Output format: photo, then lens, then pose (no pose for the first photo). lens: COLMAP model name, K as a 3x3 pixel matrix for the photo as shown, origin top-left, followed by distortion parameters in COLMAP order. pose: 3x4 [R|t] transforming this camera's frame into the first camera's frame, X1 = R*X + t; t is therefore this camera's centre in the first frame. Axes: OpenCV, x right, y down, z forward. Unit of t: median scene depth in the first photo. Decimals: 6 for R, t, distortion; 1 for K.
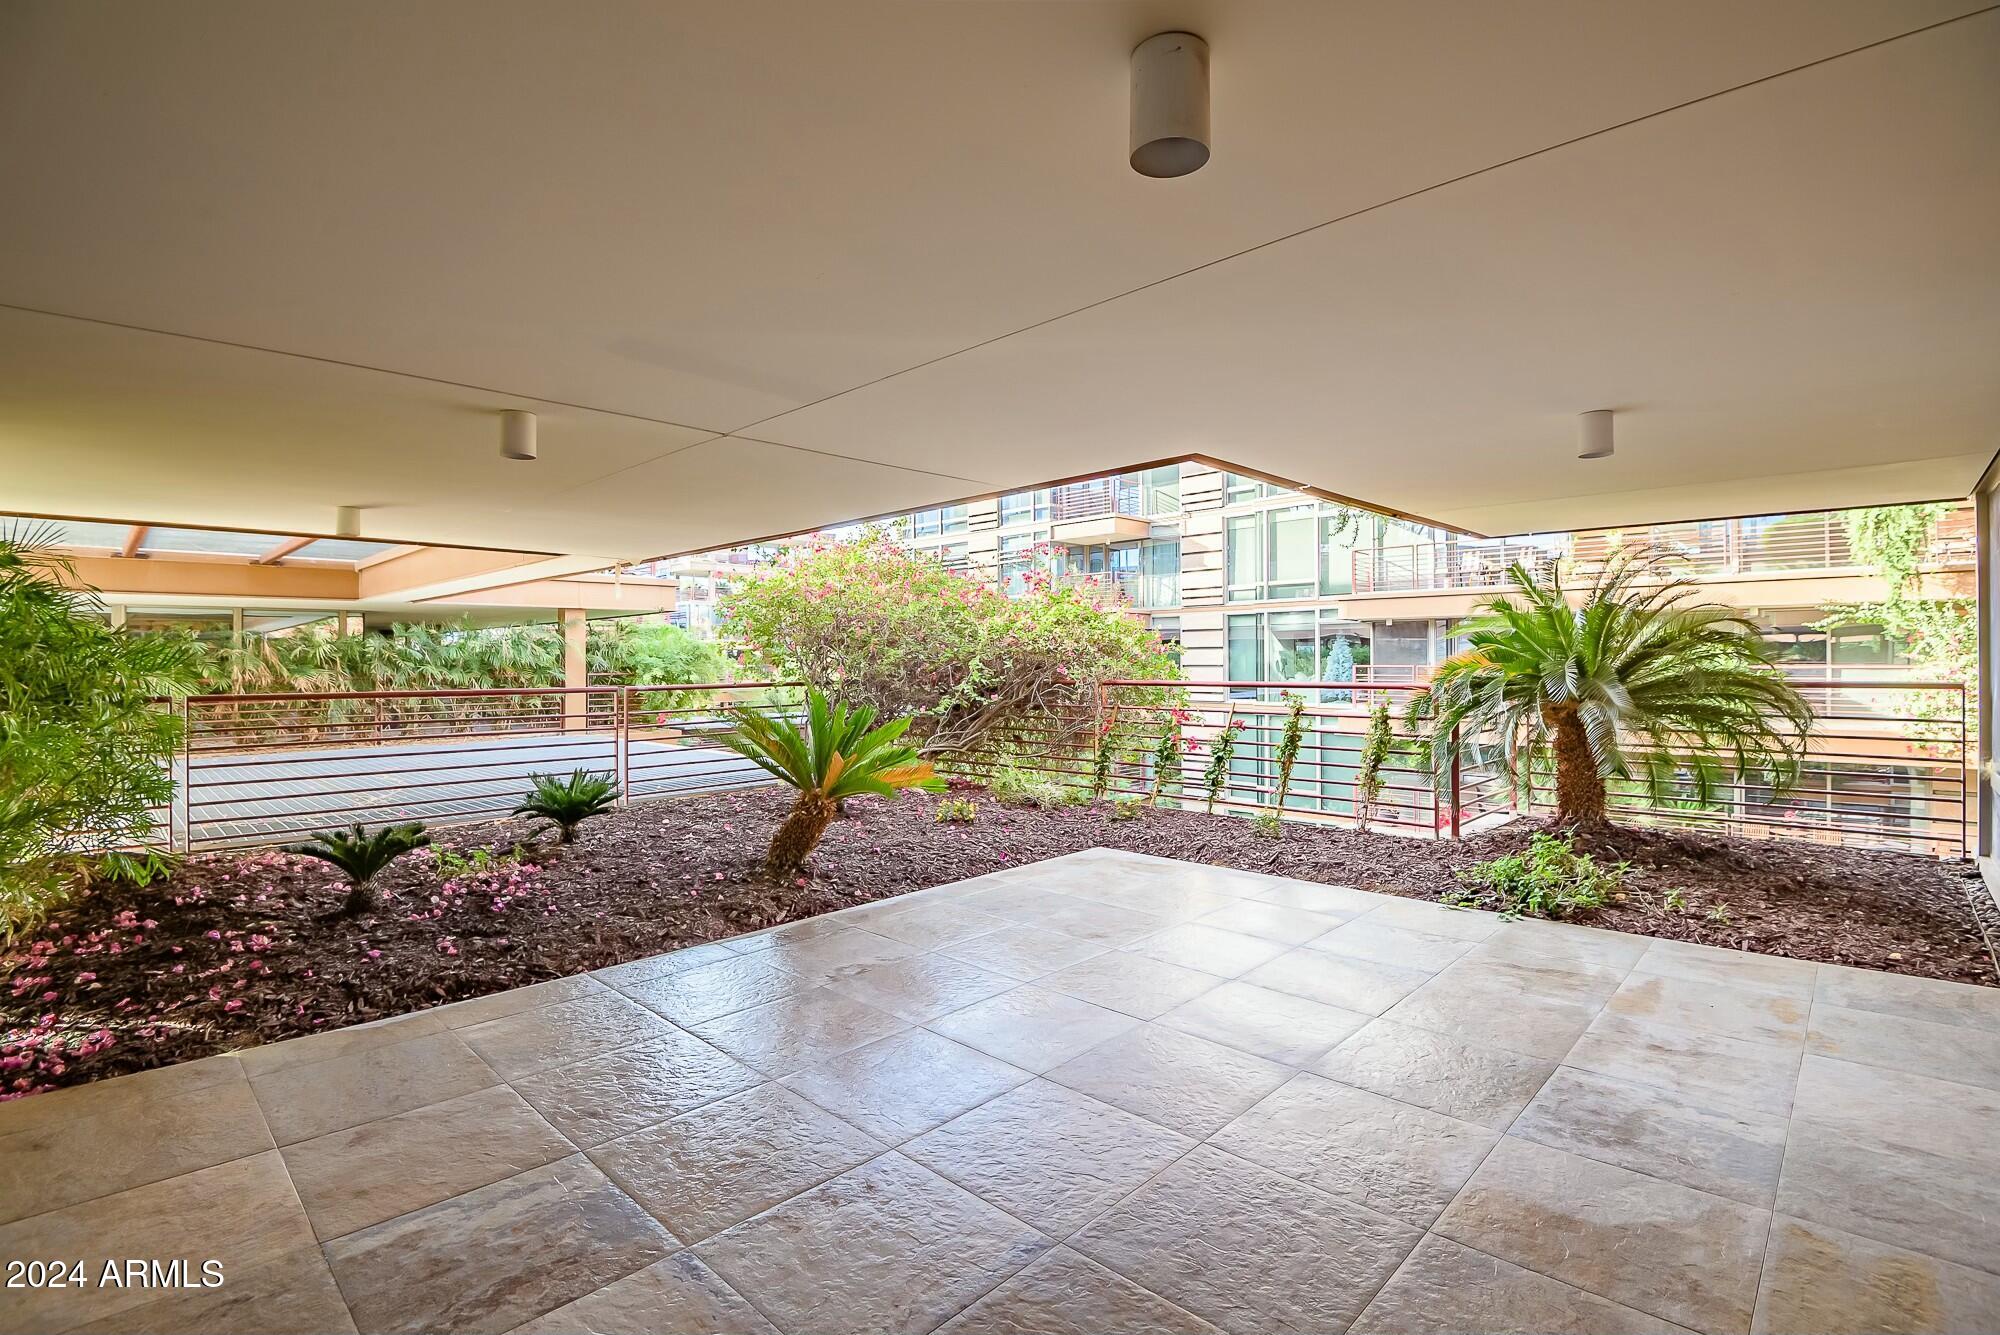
lens RADIAL K [[912.6, 0, 1002.6], [0, 912.6, 653.0], [0, 0, 1]] dist [0.005478, -0.011629]
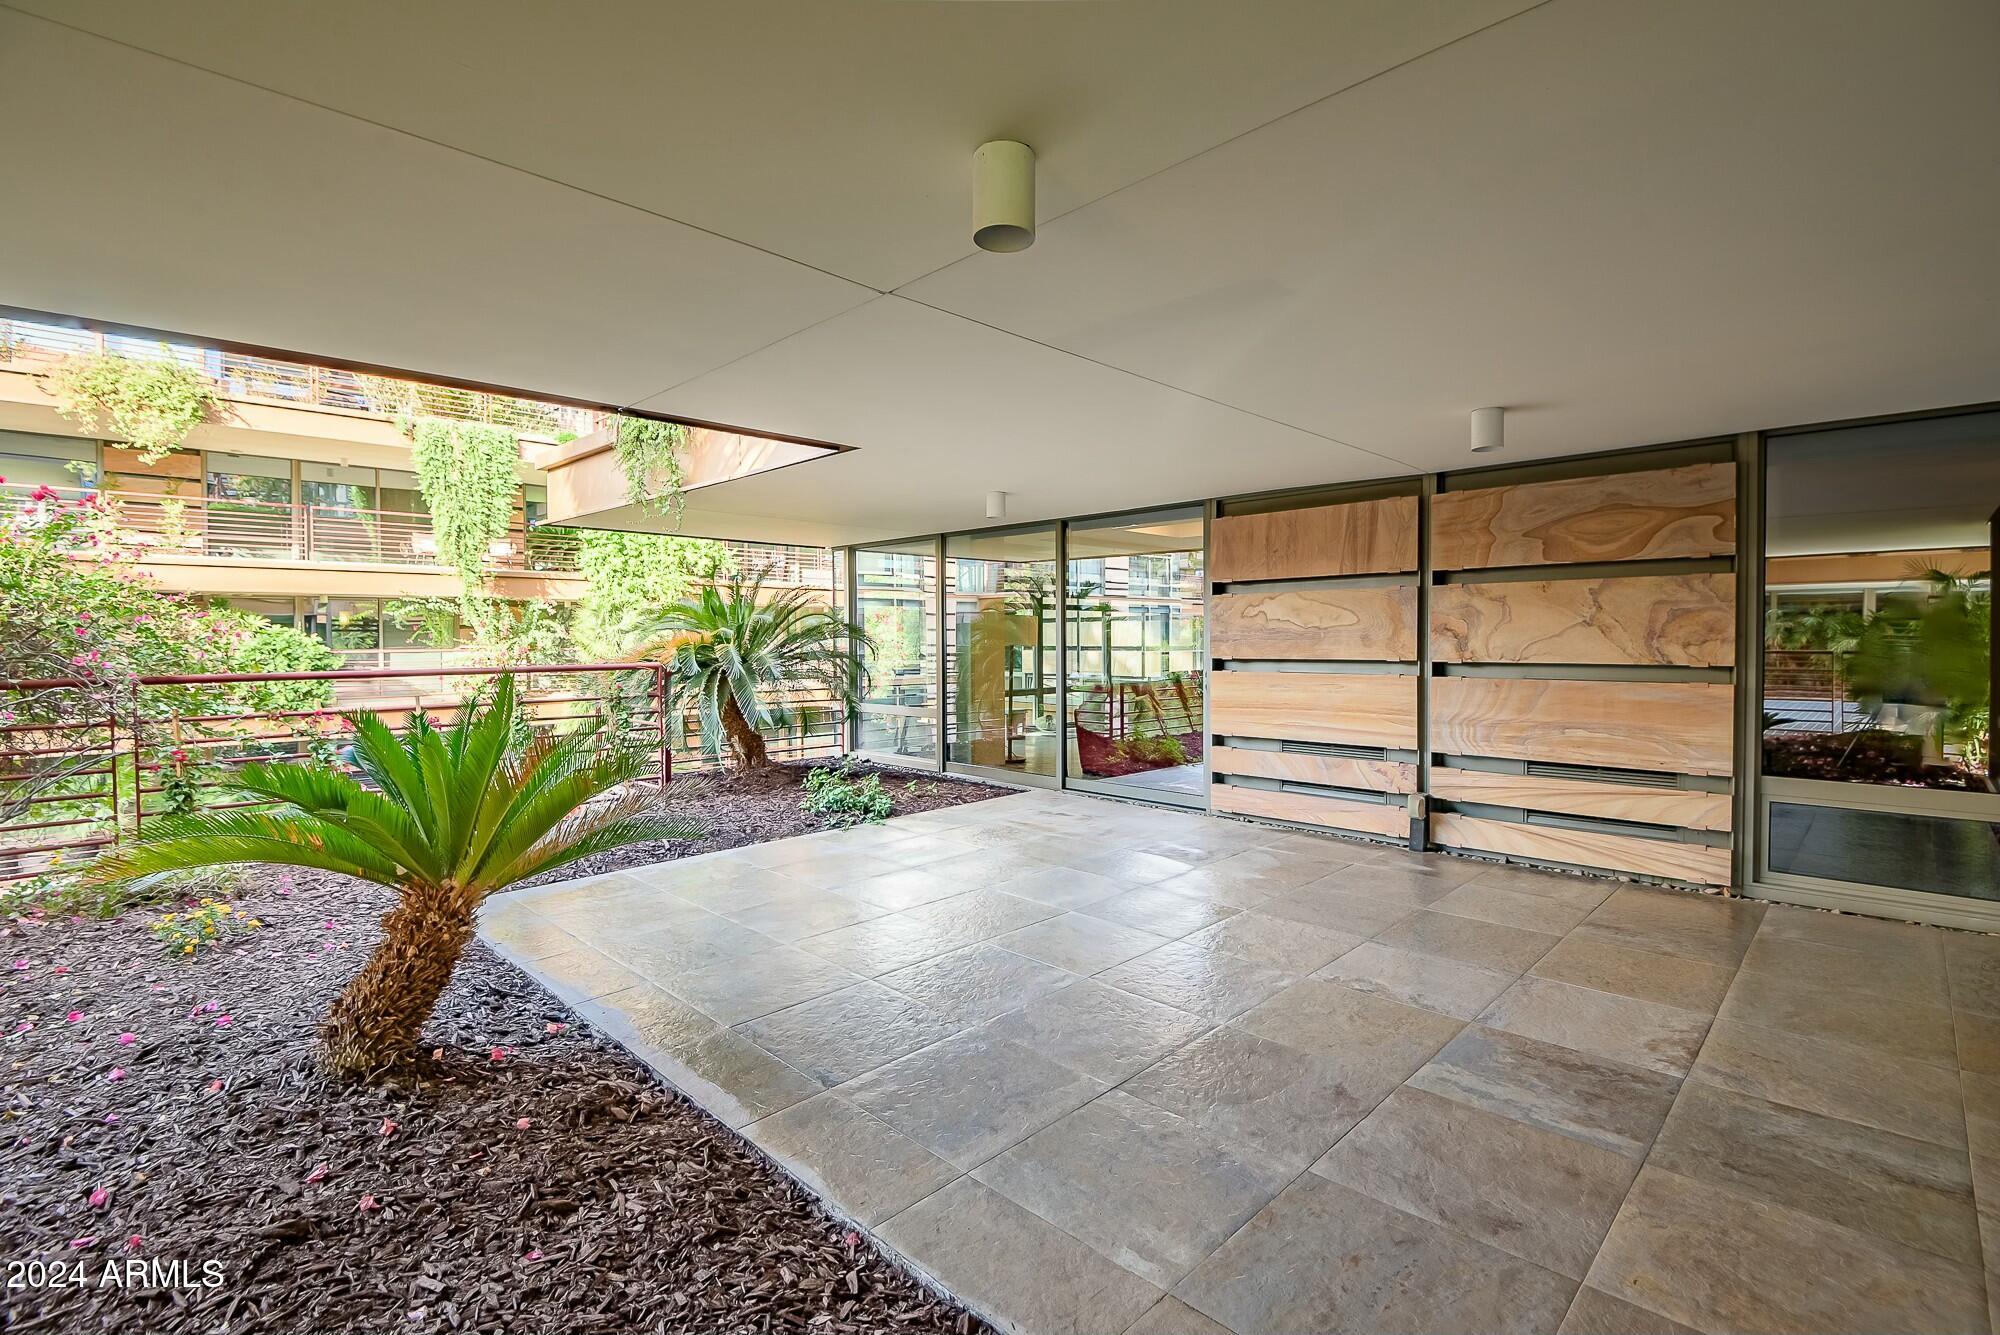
lens RADIAL K [[912.6, 0, 991.4], [0, 912.6, 661.6], [0, 0, 1]] dist [0.005478, -0.011629]
pose [[0.021513, -0.019844, 0.999572, -0.586504], [-0.002792, 0.999798, 0.019908, 0.009297], [-0.999765, -0.003219, 0.021453, 0.557067]]
